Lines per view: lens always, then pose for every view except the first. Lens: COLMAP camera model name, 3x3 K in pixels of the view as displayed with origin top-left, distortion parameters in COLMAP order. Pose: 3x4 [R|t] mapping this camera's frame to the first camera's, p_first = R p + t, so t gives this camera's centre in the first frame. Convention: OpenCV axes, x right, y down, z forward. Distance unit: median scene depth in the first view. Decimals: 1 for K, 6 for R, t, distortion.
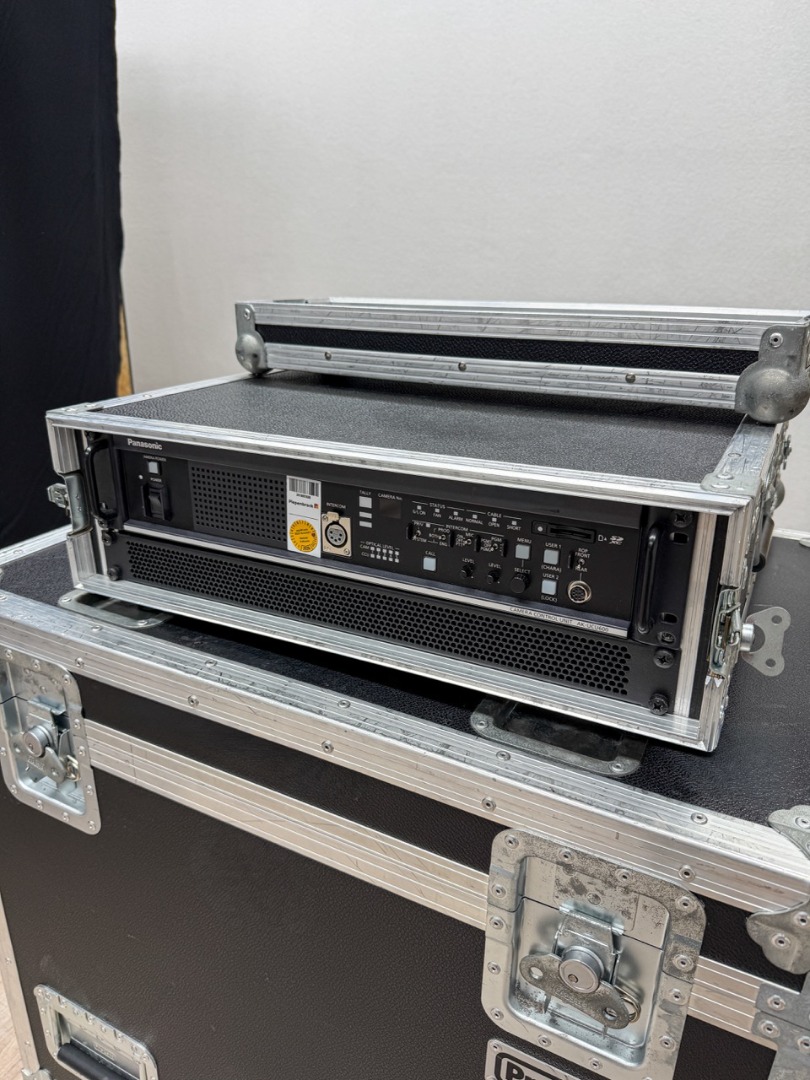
lens RADIAL K [[790.9, 0, 395.9], [0, 790.9, 516.0], [0, 0, 1]] dist [-0.020770, -0.004004]
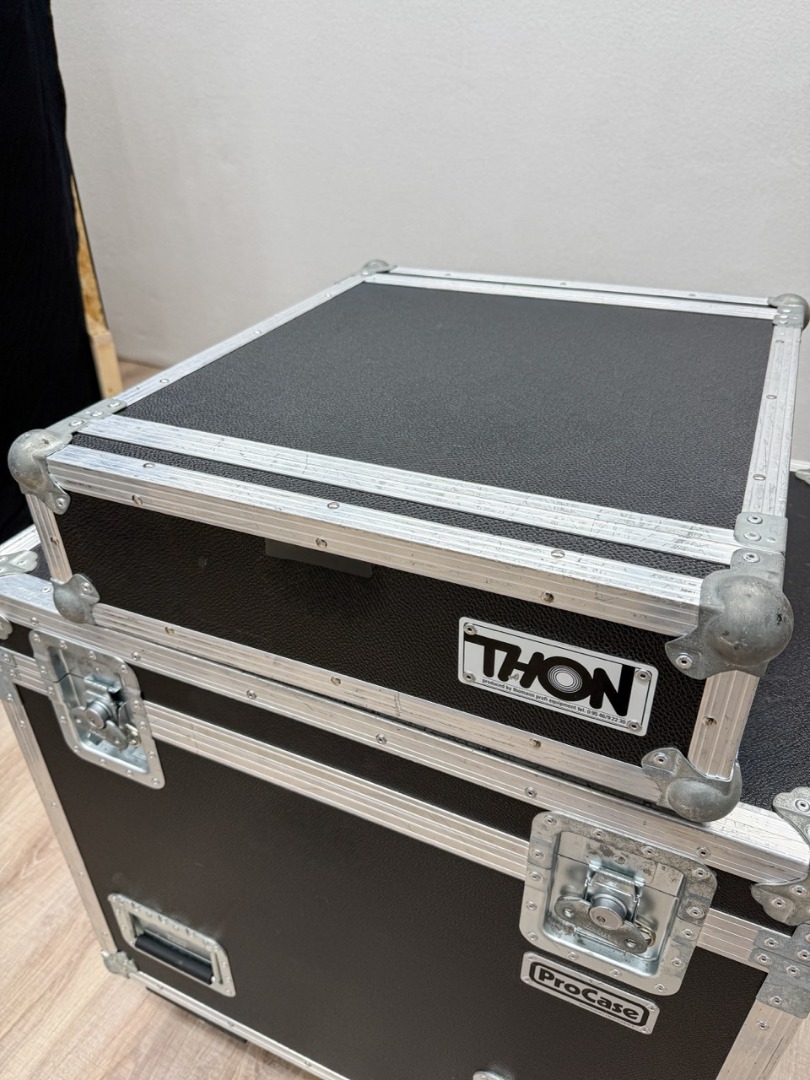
lens RADIAL K [[790.9, 0, 398.4], [0, 790.9, 540.0], [0, 0, 1]] dist [-0.020770, -0.004004]
pose [[0.998409, -0.048700, 0.028424, -0.072788], [0.041186, 0.974105, 0.222313, -0.208081], [-0.038515, -0.220789, 0.974561, -0.026559]]
